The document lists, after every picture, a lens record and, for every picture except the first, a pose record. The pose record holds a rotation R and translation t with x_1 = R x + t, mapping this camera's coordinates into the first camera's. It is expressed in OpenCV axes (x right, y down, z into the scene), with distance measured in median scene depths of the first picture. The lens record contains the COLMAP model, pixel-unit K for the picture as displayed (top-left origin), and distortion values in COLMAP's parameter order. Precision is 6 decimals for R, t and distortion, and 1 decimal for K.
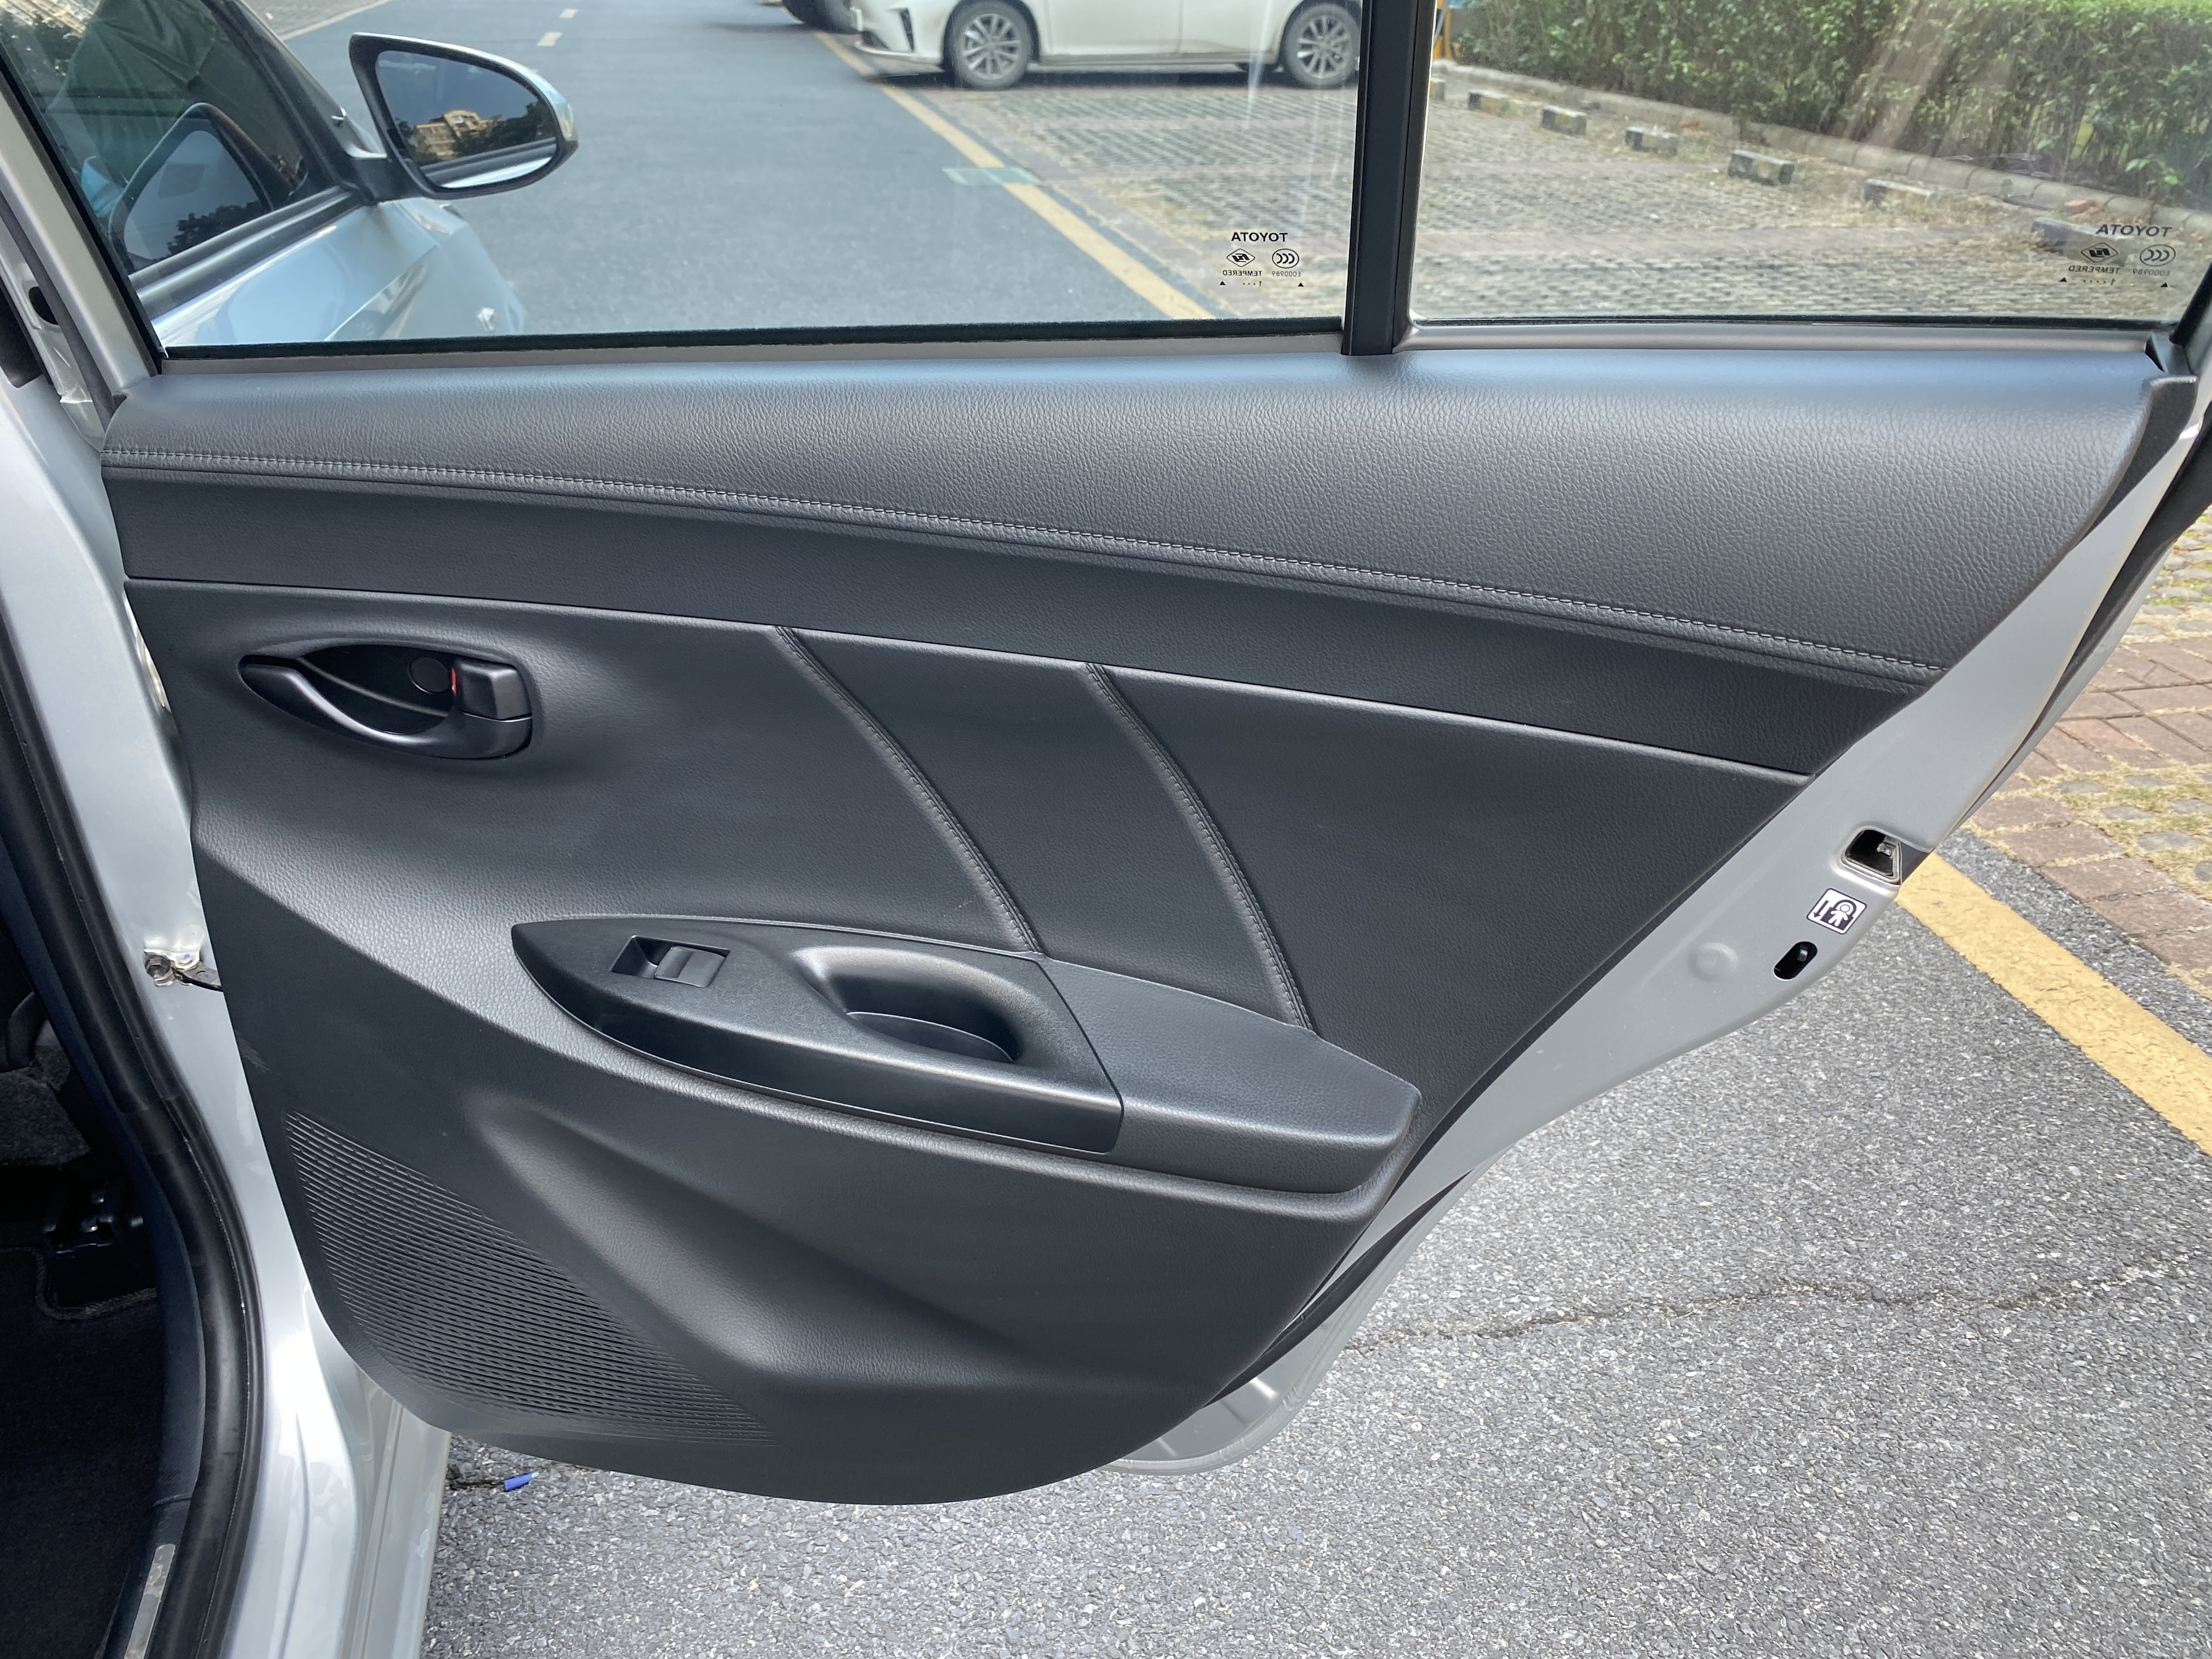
lens RADIAL K [[1699.6, 0, 1066.2], [0, 1699.6, 824.2], [0, 0, 1]] dist [0.004040, -0.003625]
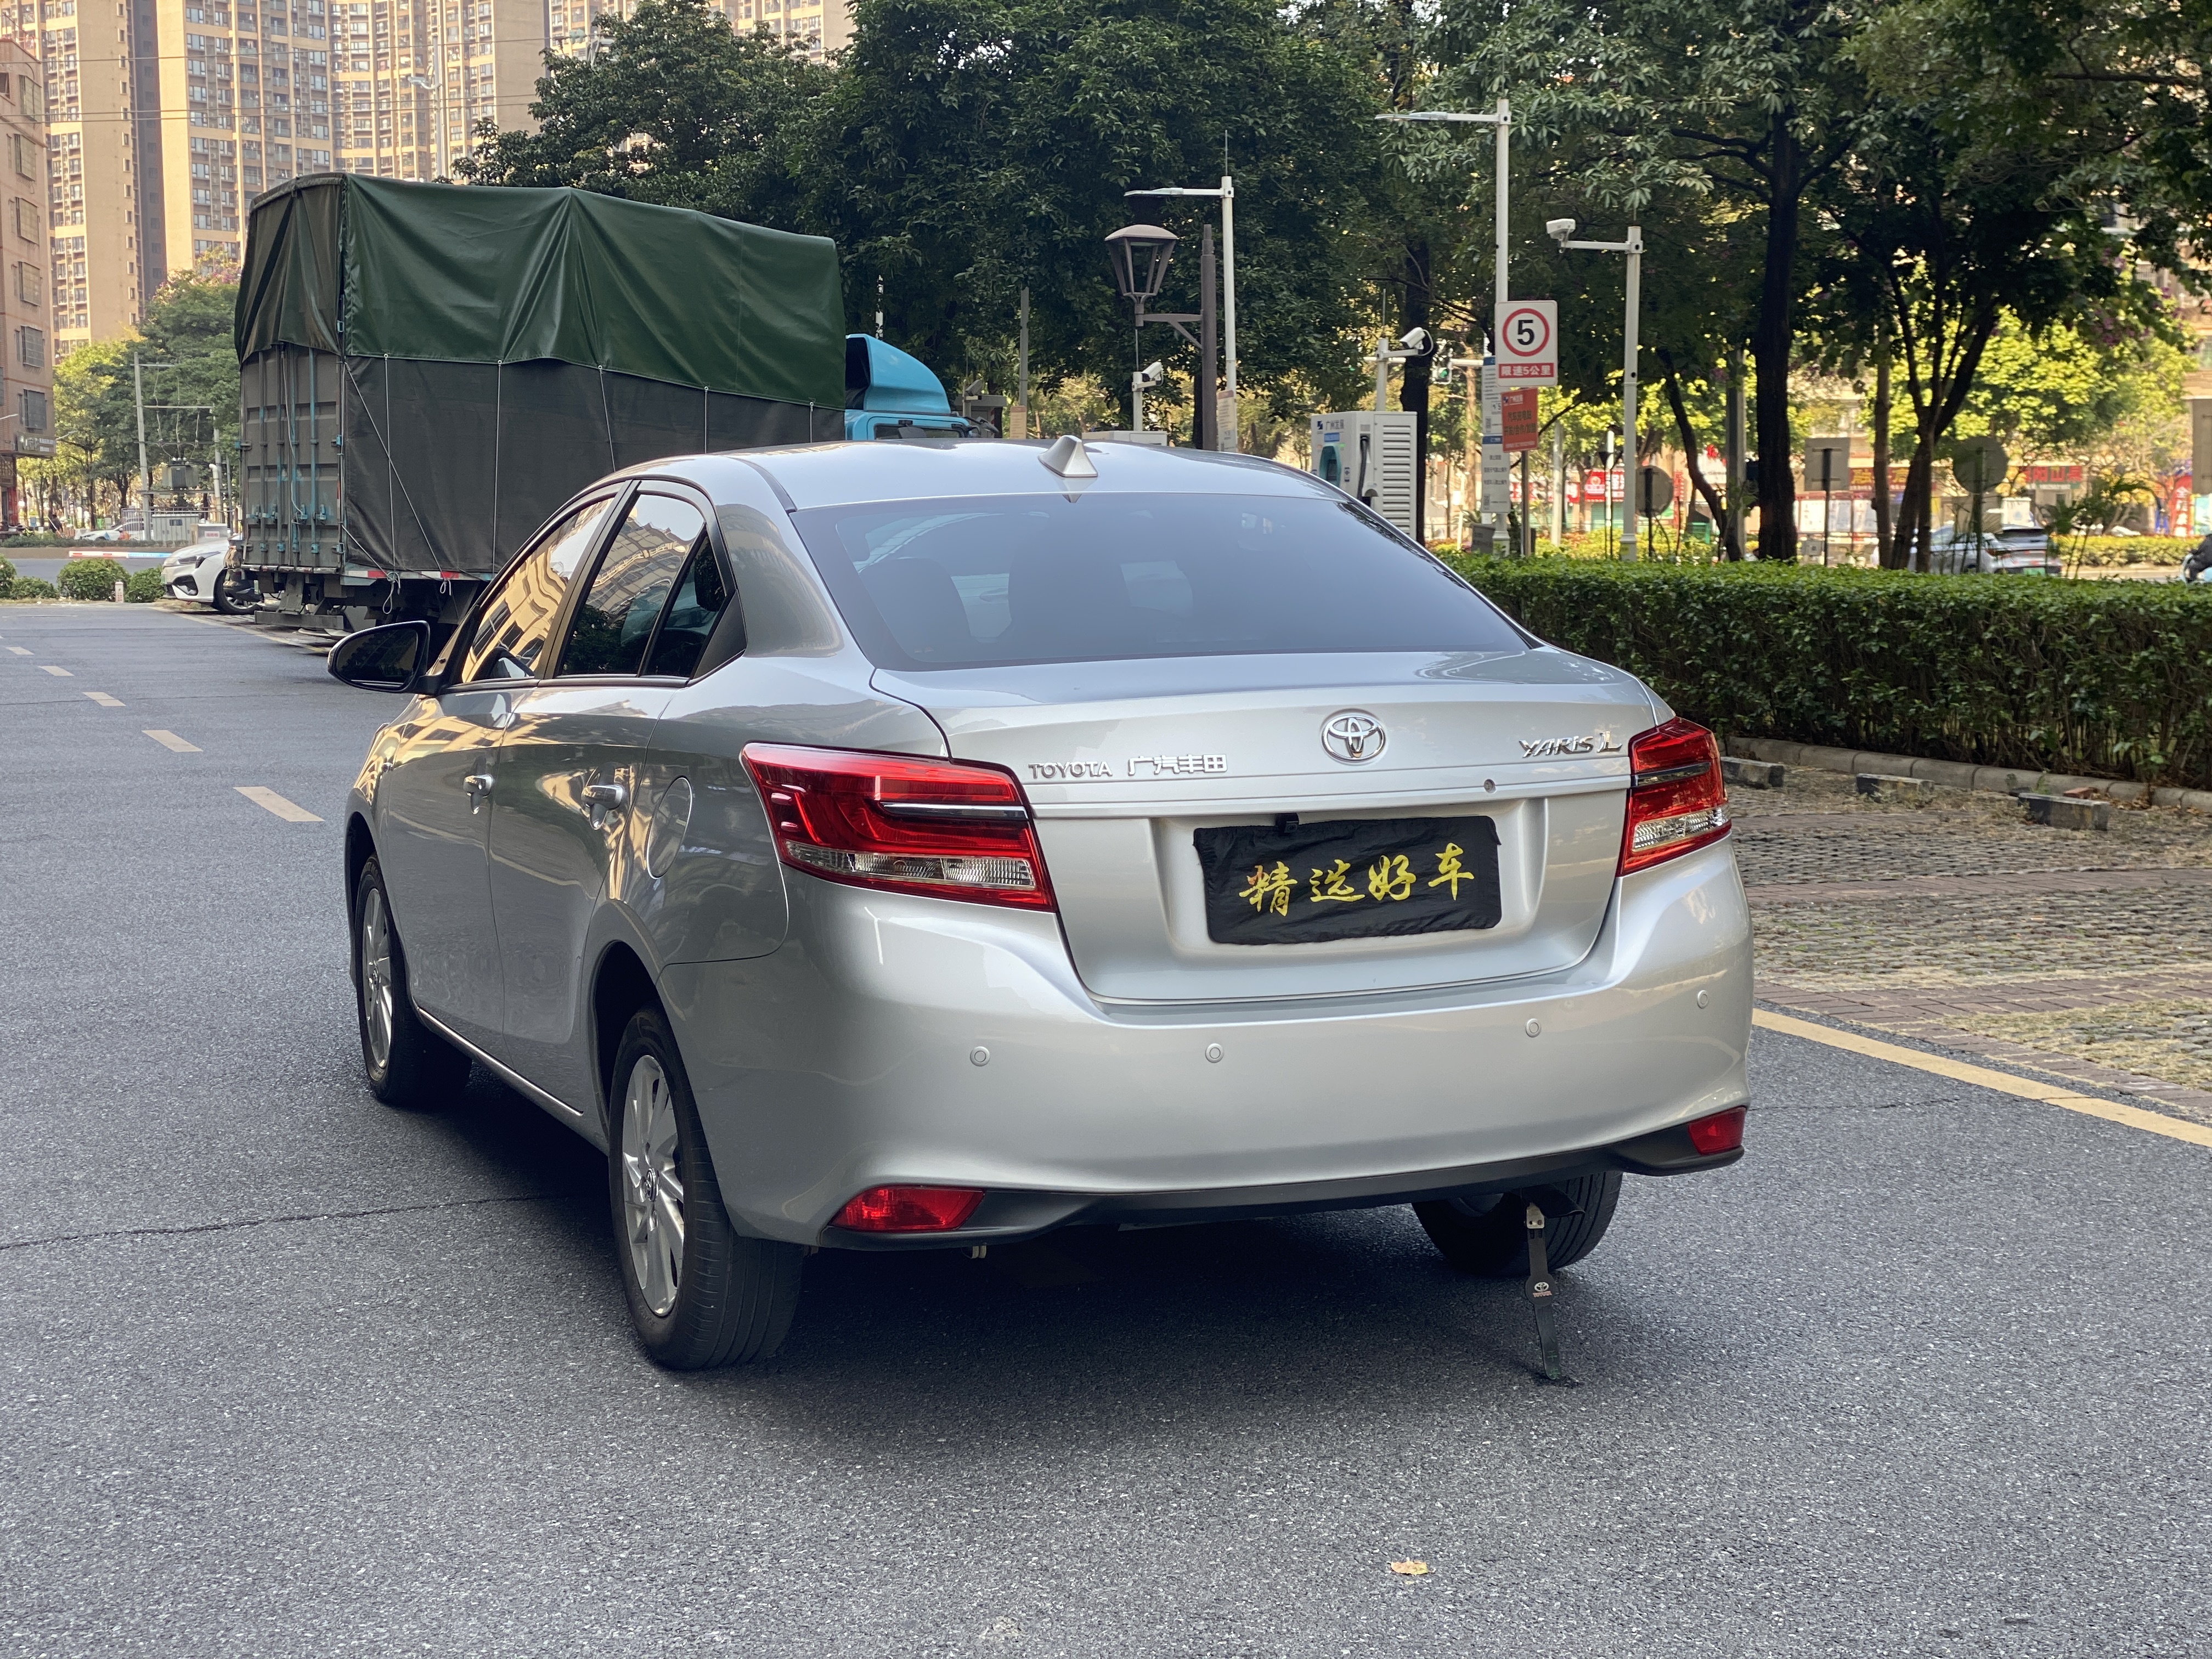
lens RADIAL K [[3265.1, 0, 1119.6], [0, 3265.1, 828.3], [0, 0, 1]] dist [0.188723, -0.444980]
pose [[0.986898, -0.032455, 0.158045, -0.178410], [0.090973, 0.920932, -0.378956, 0.245880], [-0.133250, 0.388369, 0.911819, -0.482153]]
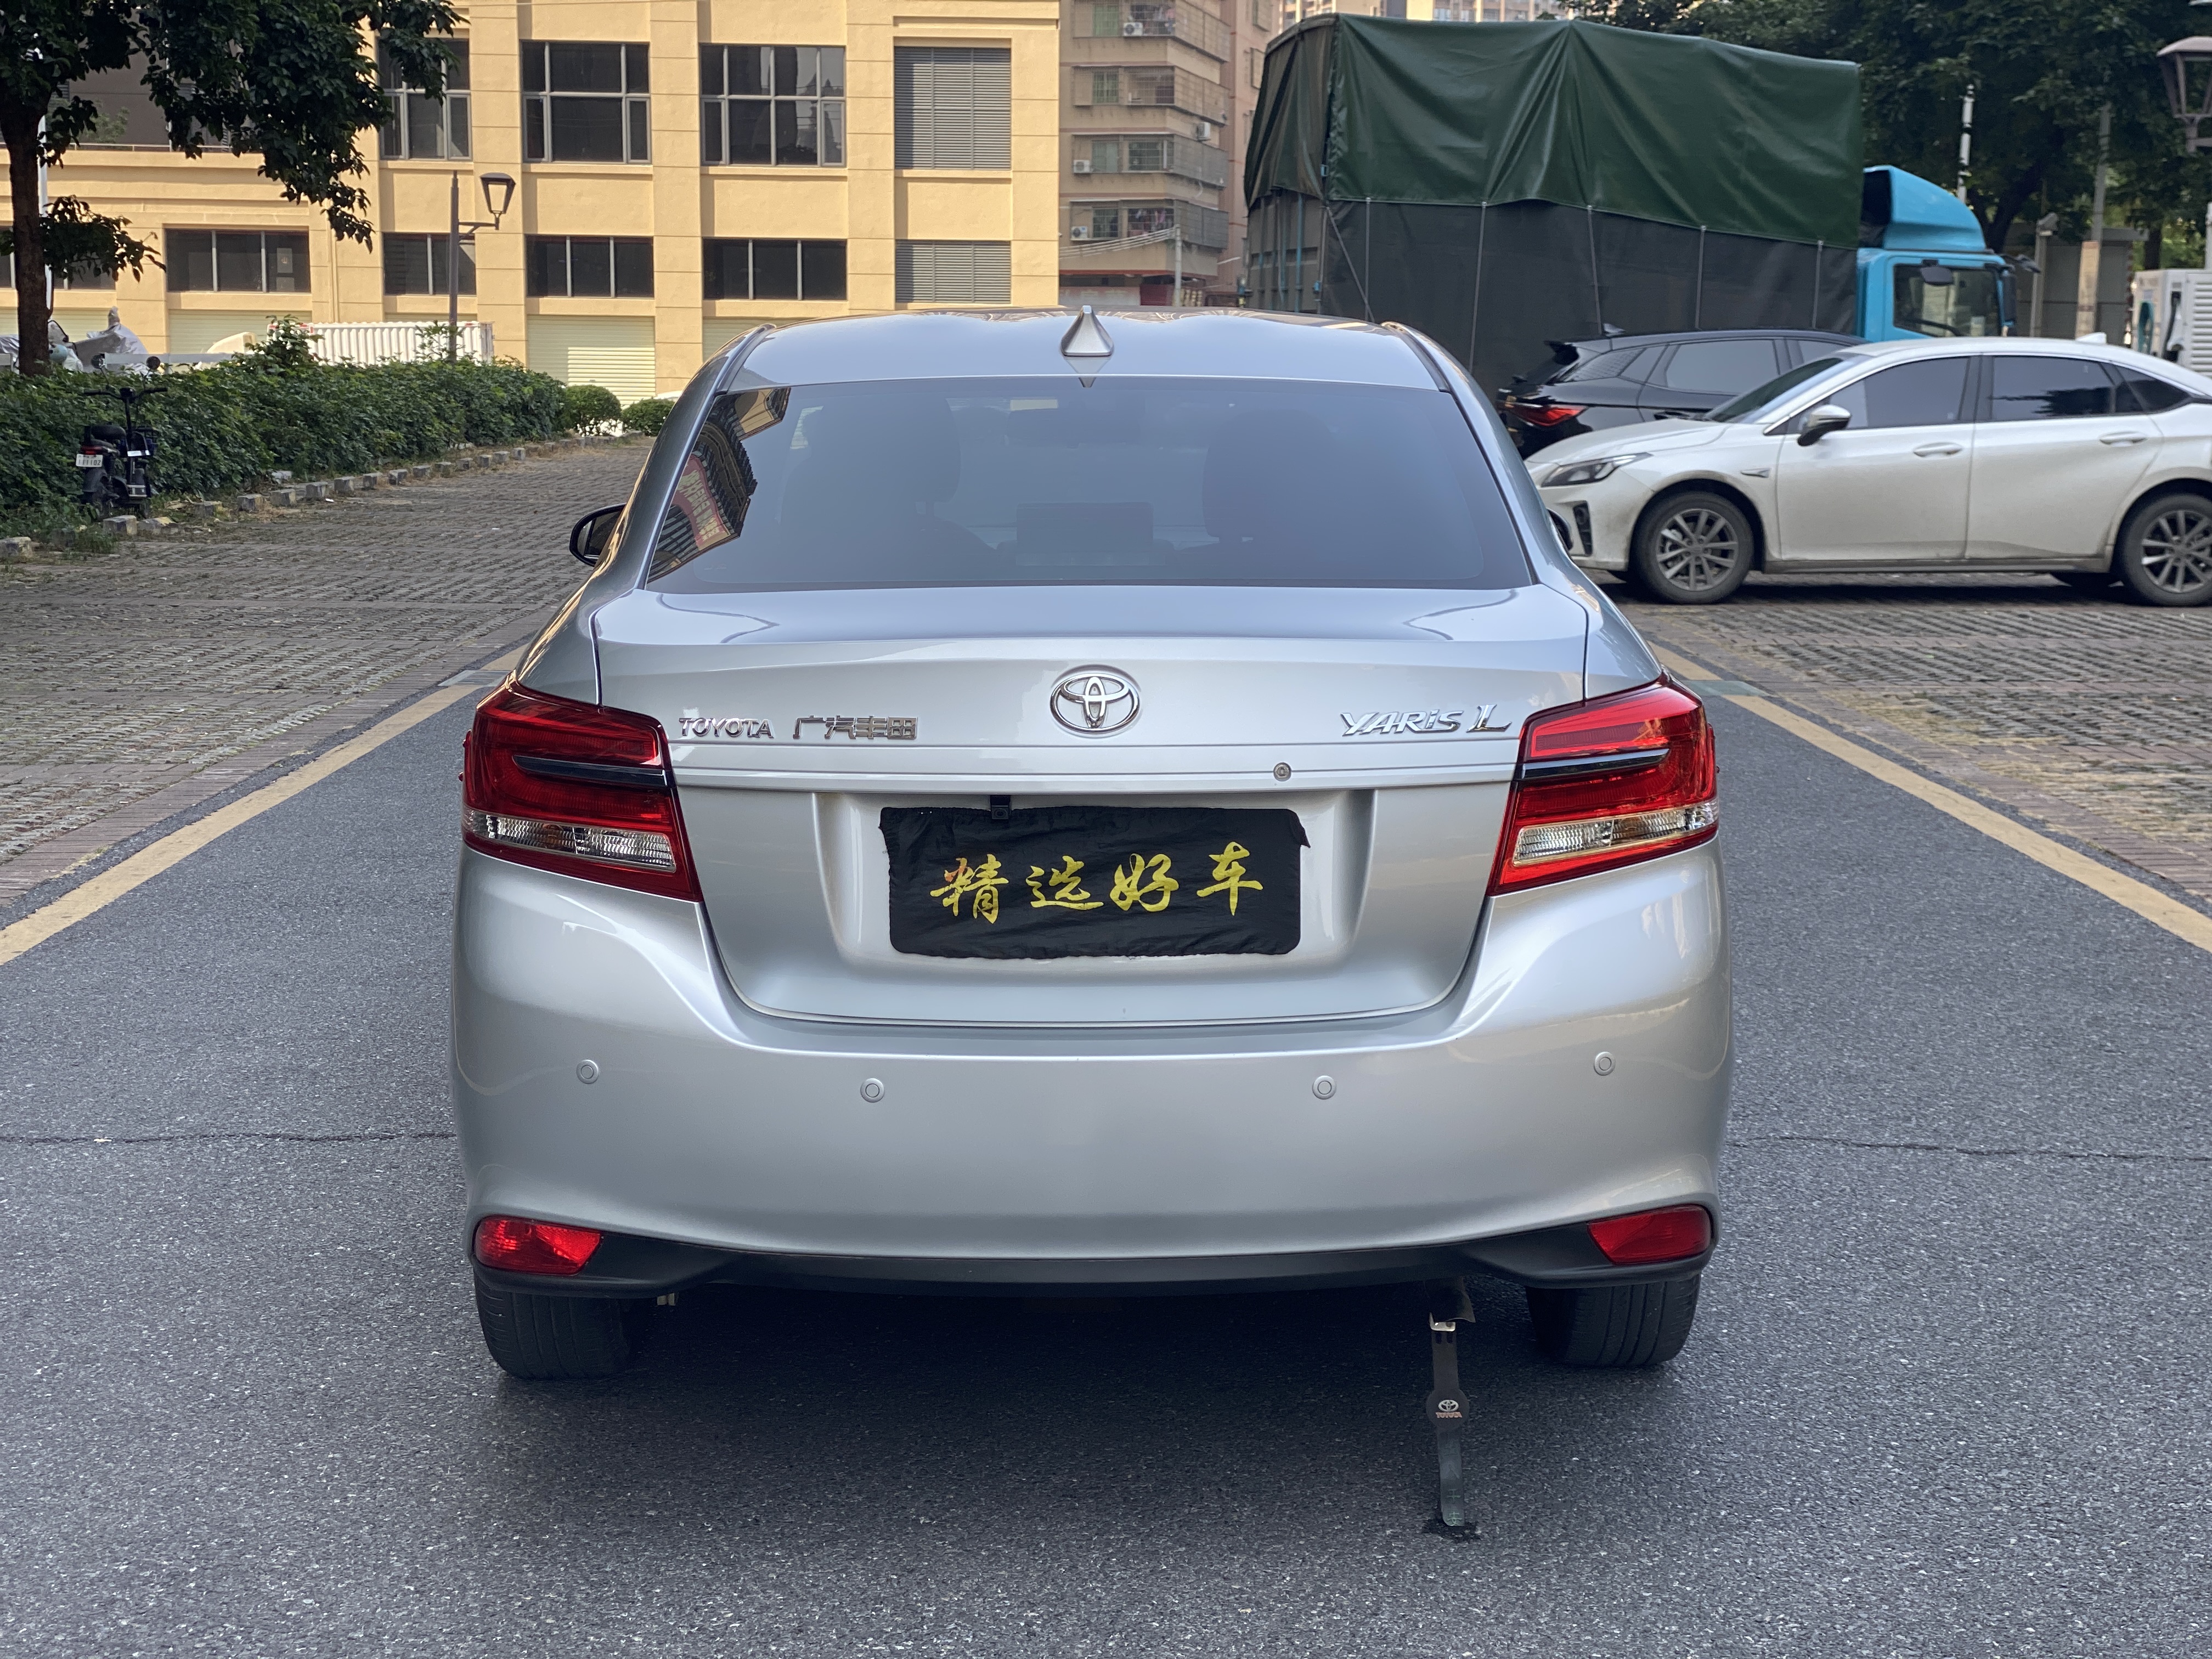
lens RADIAL K [[3265.1, 0, 1119.6], [0, 3265.1, 828.3], [0, 0, 1]] dist [0.188723, -0.444980]
pose [[0.979988, 0.022351, -0.197800, -0.006040], [-0.088998, 0.938028, -0.334938, 0.198011], [0.178056, 0.345839, 0.921245, -0.401193]]
